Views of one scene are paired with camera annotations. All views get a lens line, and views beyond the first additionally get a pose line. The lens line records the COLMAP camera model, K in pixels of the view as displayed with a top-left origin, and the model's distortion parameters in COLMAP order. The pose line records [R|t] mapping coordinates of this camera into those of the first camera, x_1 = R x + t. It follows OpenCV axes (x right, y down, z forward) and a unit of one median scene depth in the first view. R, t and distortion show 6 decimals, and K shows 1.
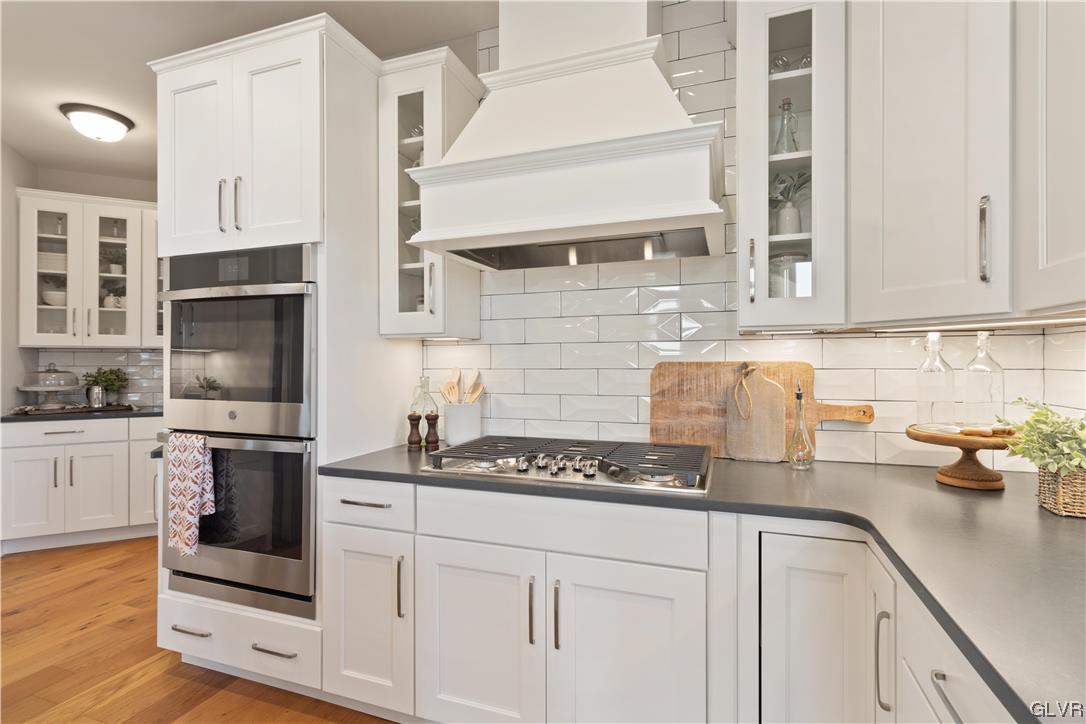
lens RADIAL K [[505.5, 0, 548.4], [0, 505.5, 362.8], [0, 0, 1]] dist [-0.003068, -0.000075]
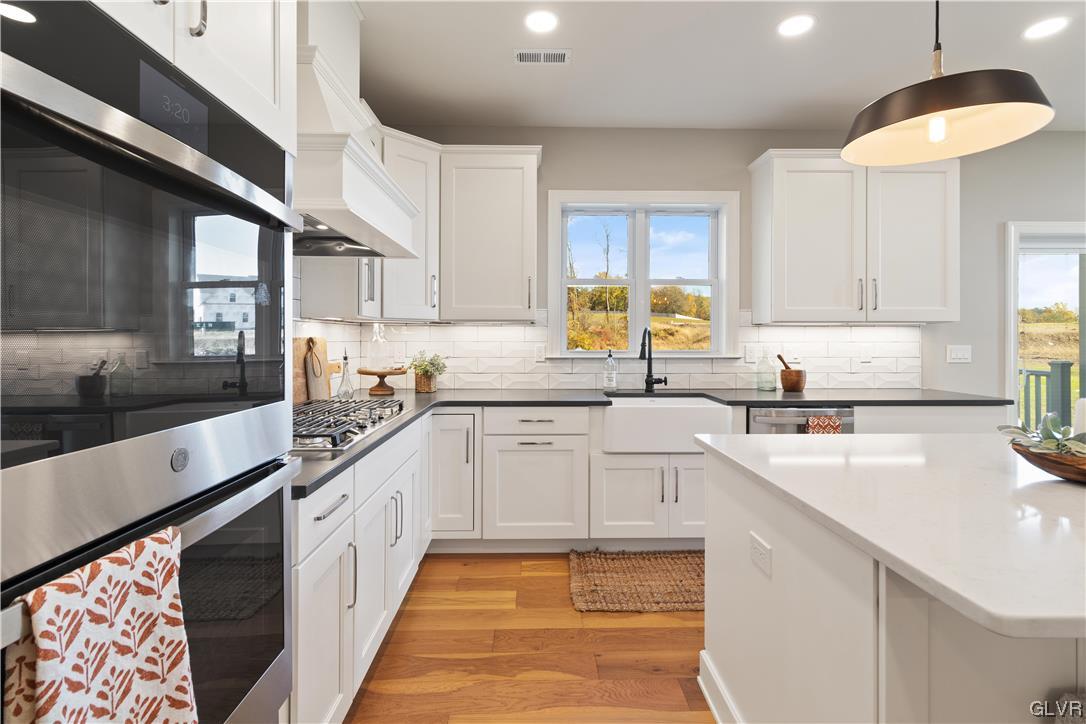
lens RADIAL K [[505.5, 0, 541.5], [0, 505.5, 337.2], [0, 0, 1]] dist [-0.003068, -0.000075]
pose [[-0.358303, 0.005987, 0.933586, -1.120642], [0.003976, 0.999980, -0.004886, 0.007994], [-0.933597, 0.001961, -0.358319, 0.871808]]
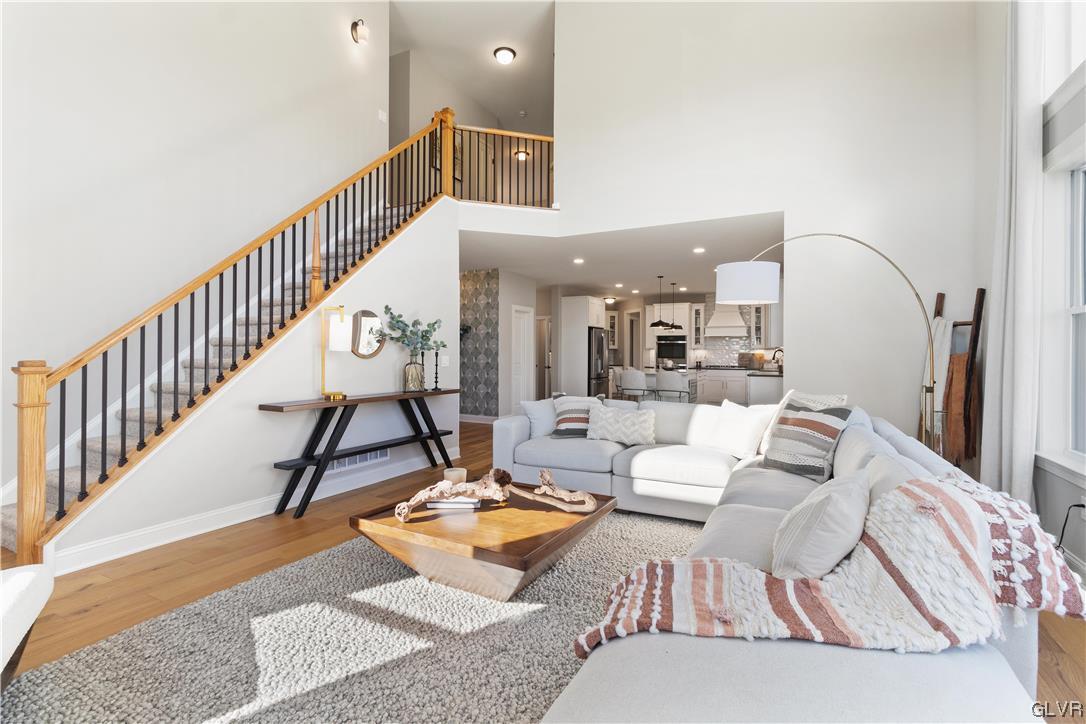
lens RADIAL K [[505.5, 0, 541.7], [0, 505.5, 355.0], [0, 0, 1]] dist [-0.003068, -0.000075]
pose [[0.989865, 0.006560, -0.141861, -1.346861], [-0.006445, 0.999978, 0.001272, 0.032293], [0.141866, -0.000345, 0.989886, -5.664447]]
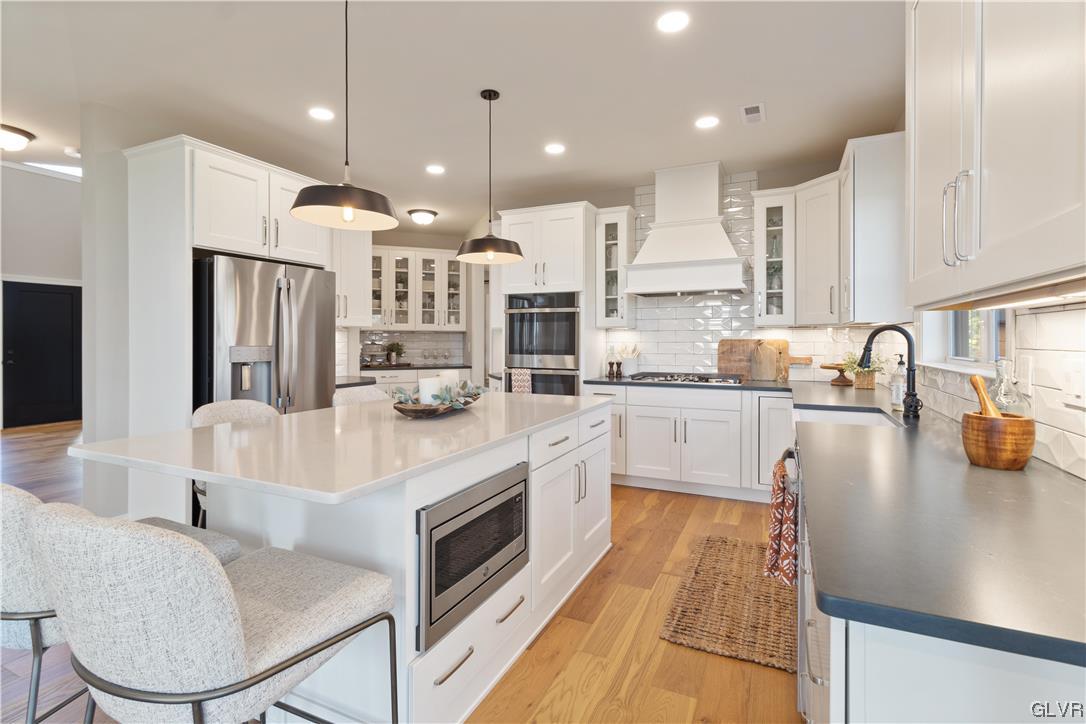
lens RADIAL K [[505.5, 0, 546.1], [0, 505.5, 337.8], [0, 0, 1]] dist [-0.003068, -0.000075]
pose [[0.995586, 0.001786, -0.093837, -0.372130], [-0.002311, 0.999982, -0.005483, 0.006787], [0.093826, 0.005675, 0.995572, -1.407869]]
